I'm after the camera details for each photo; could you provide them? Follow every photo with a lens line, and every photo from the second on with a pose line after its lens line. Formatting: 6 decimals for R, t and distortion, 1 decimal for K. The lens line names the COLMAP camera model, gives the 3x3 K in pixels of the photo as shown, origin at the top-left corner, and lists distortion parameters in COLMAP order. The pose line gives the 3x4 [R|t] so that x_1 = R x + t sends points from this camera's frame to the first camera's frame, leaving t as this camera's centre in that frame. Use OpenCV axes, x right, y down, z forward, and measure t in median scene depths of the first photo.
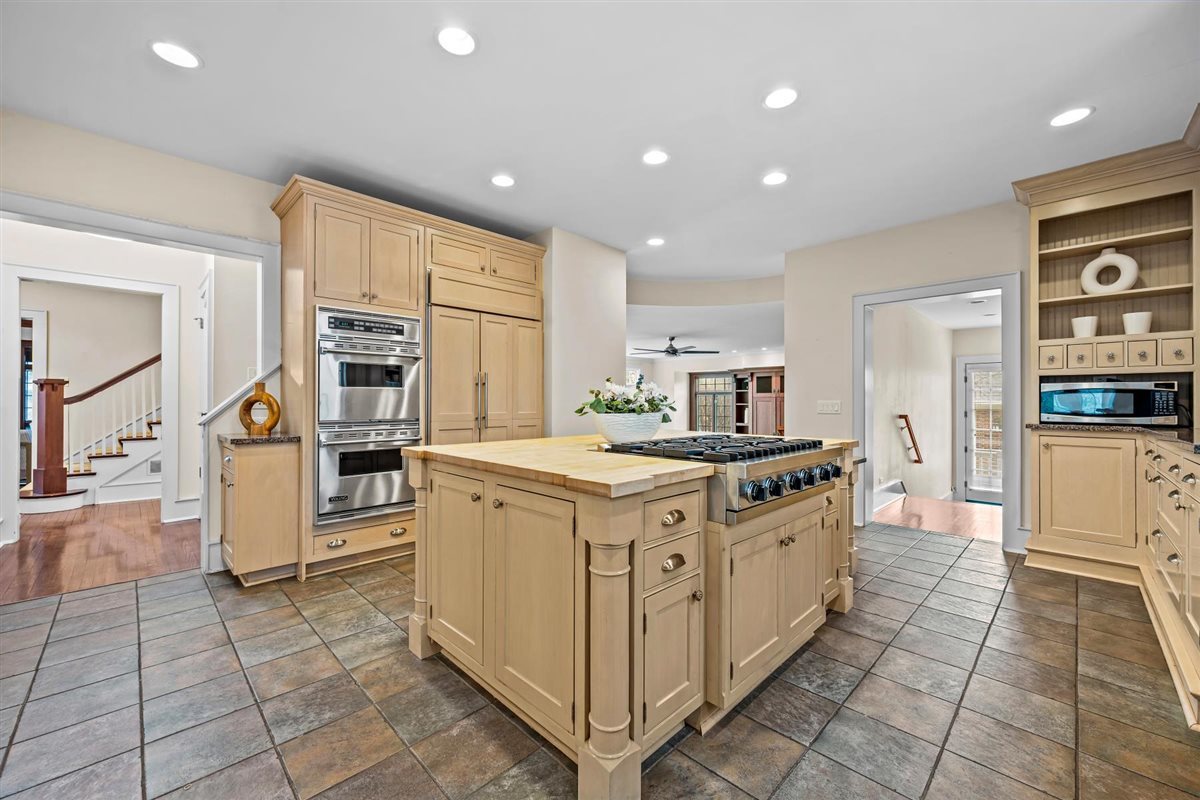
lens RADIAL K [[477.6, 0, 600.9], [0, 477.6, 400.3], [0, 0, 1]] dist [0.001876, -0.000954]
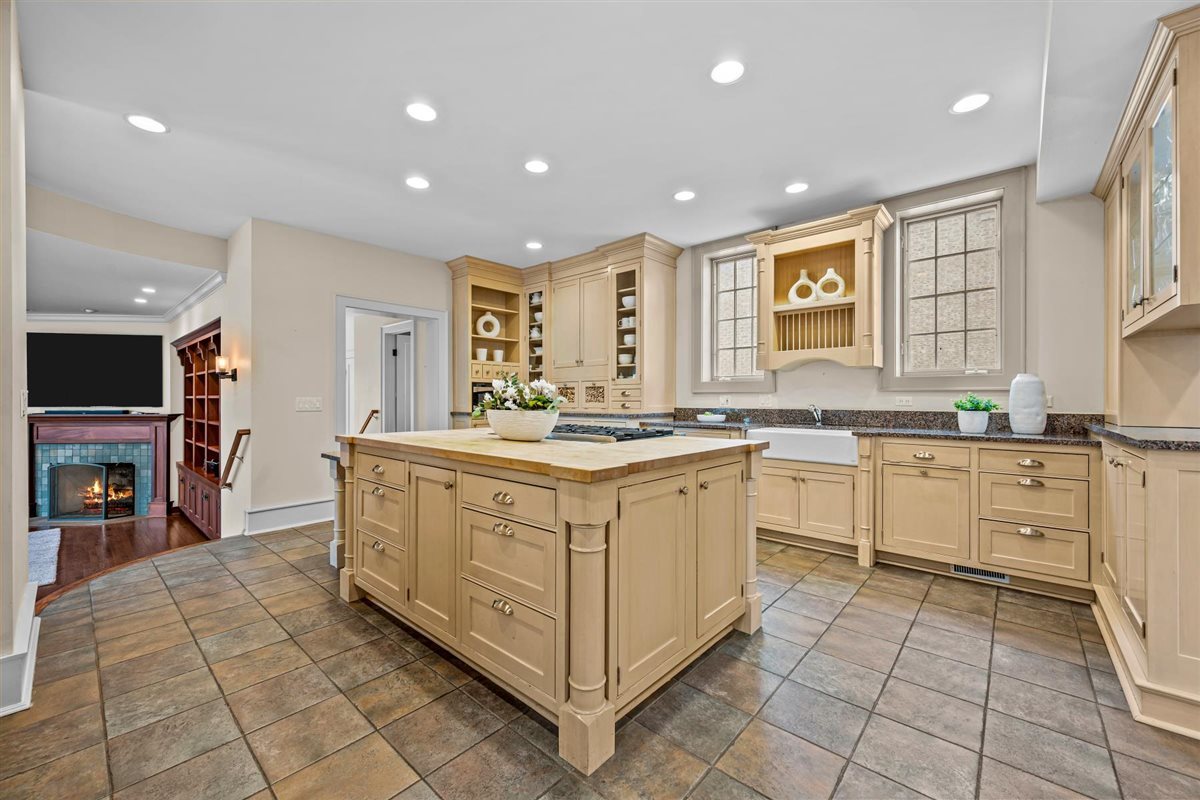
lens RADIAL K [[477.6, 0, 598.9], [0, 477.6, 397.3], [0, 0, 1]] dist [0.001876, -0.000954]
pose [[-0.070269, 0.000818, 0.997528, -0.721277], [-0.003368, 0.999994, -0.001057, 0.000170], [-0.997522, -0.003434, -0.070266, 0.703993]]
